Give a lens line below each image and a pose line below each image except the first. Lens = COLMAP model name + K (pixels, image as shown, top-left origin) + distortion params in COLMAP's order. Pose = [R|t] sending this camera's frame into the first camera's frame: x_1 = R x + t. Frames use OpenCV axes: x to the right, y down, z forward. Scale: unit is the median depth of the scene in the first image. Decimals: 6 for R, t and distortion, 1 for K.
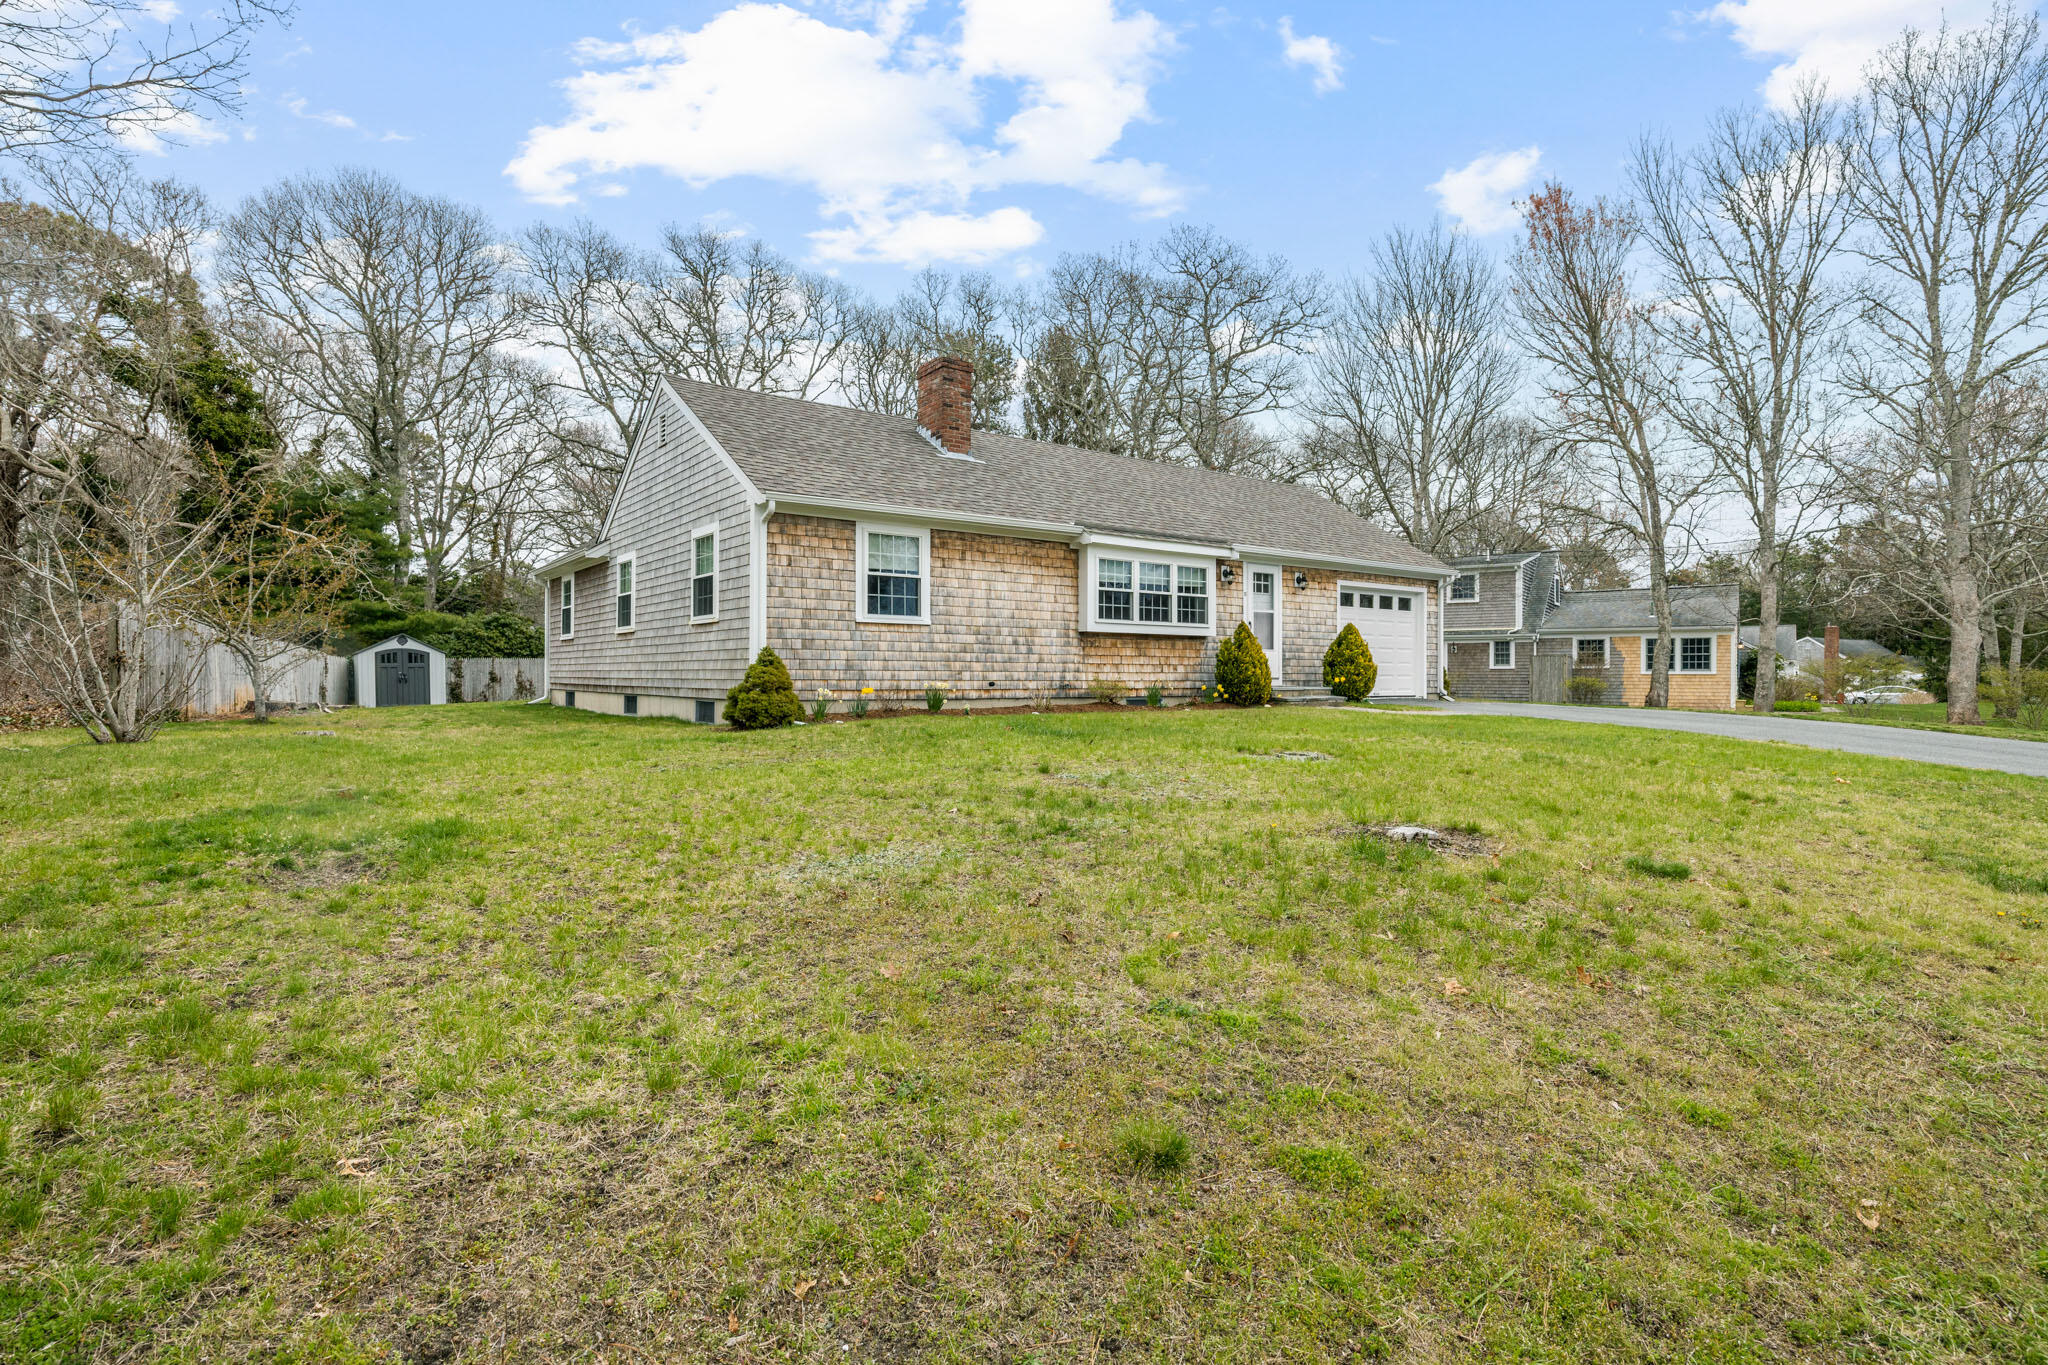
lens RADIAL K [[1046.7, 0, 1024.5], [0, 1046.7, 682.0], [0, 0, 1]] dist [-0.000013, -0.000002]
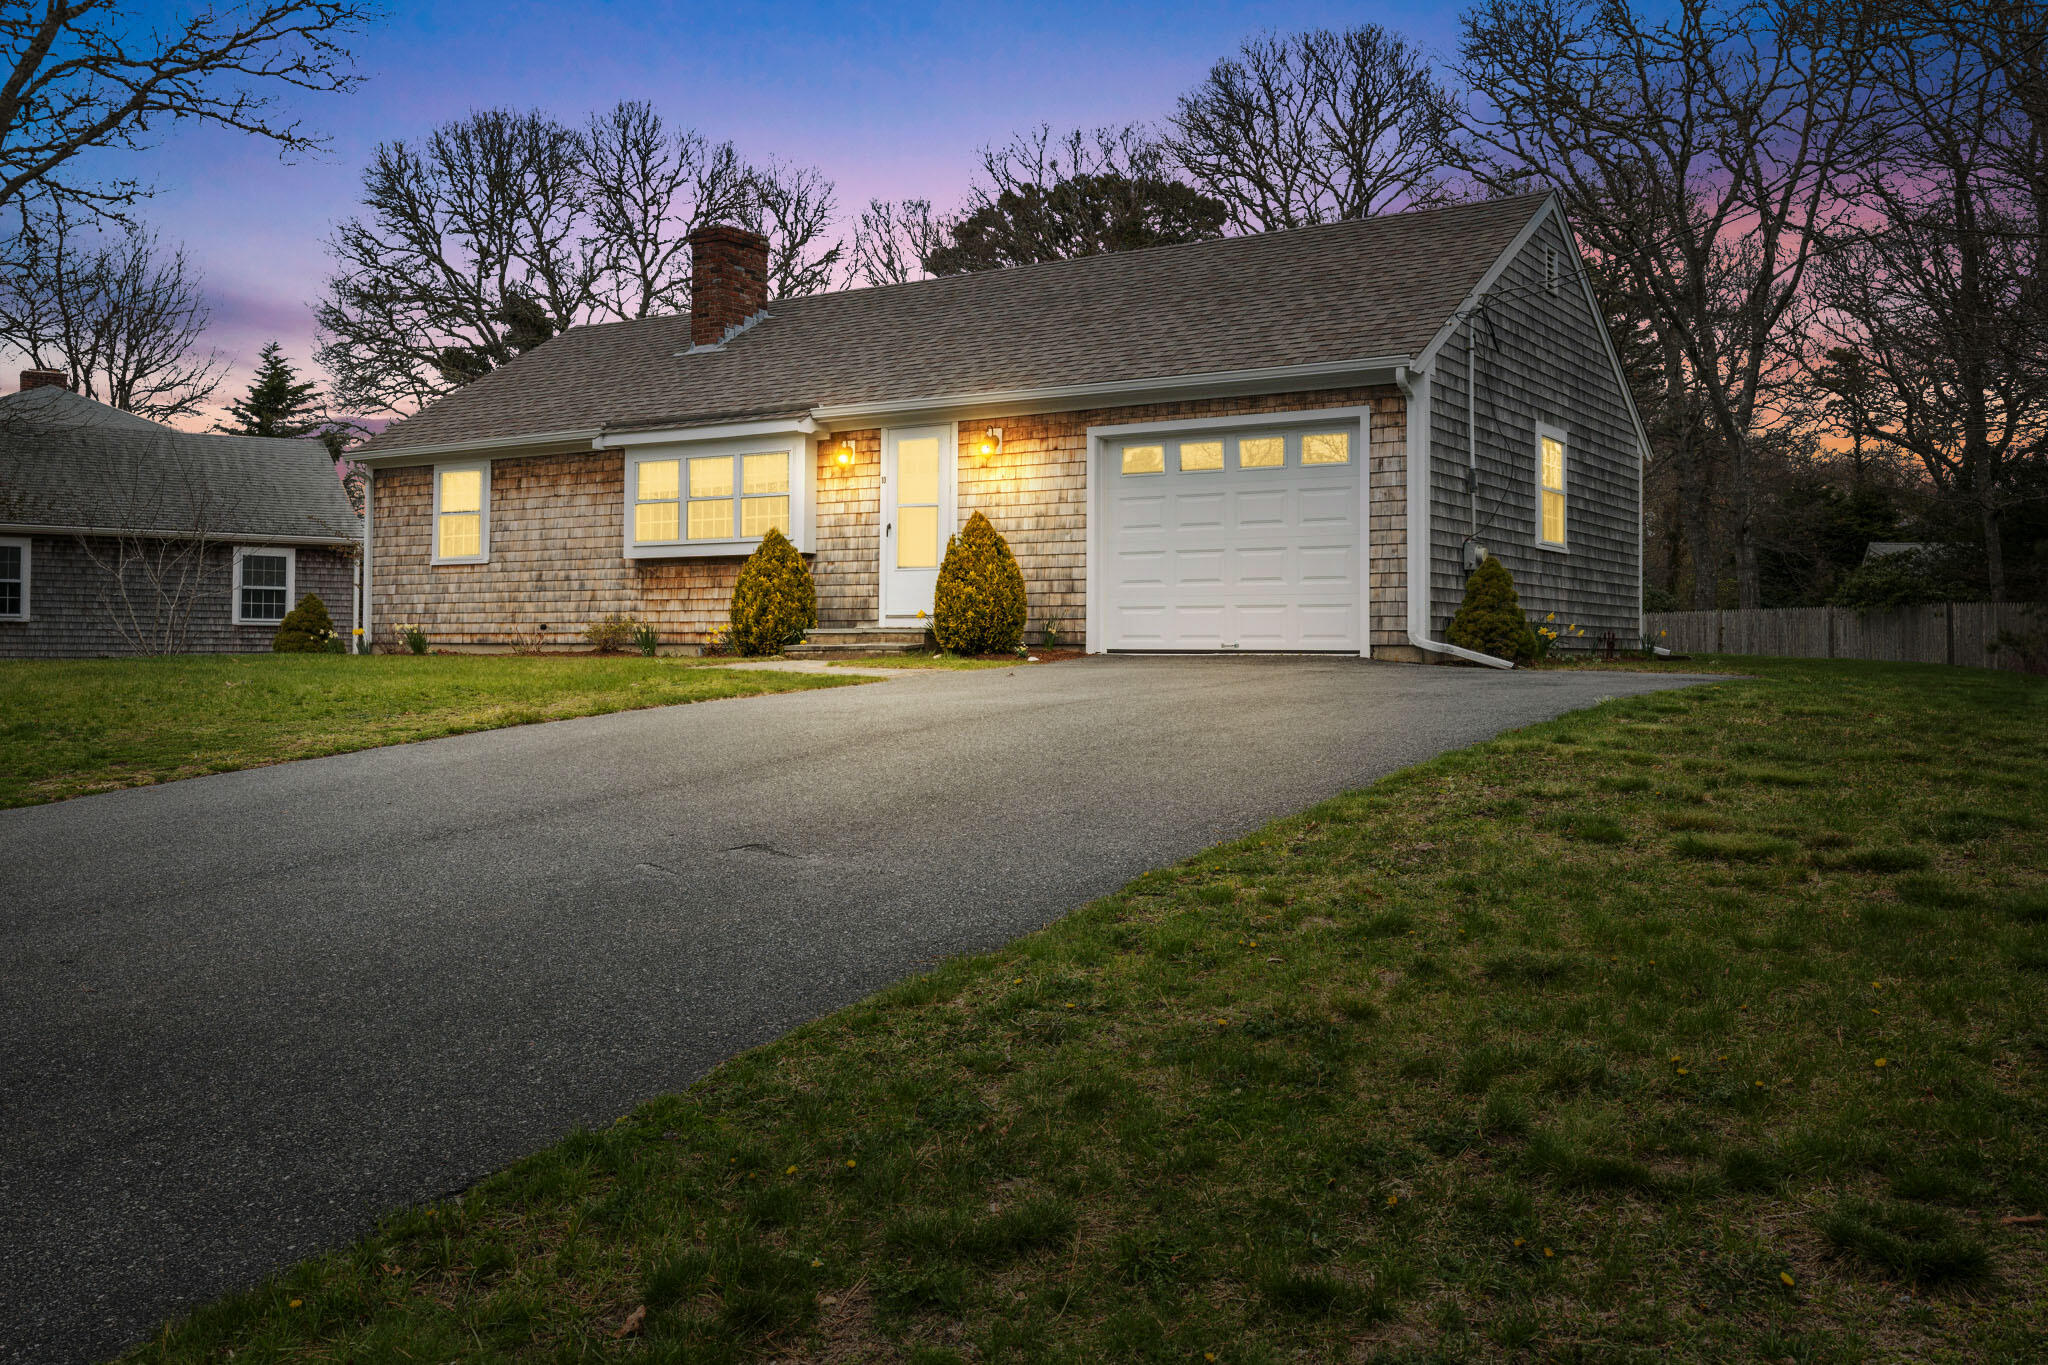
lens RADIAL K [[1711.7, 0, 1019.1], [0, 1711.7, 676.5], [0, 0, 1]] dist [-0.014456, -0.007538]
pose [[0.355359, 0.019367, -0.934529, 1.433116], [-0.001604, 0.999796, 0.020110, 0.013889], [0.934728, -0.005648, 0.355318, 0.860039]]
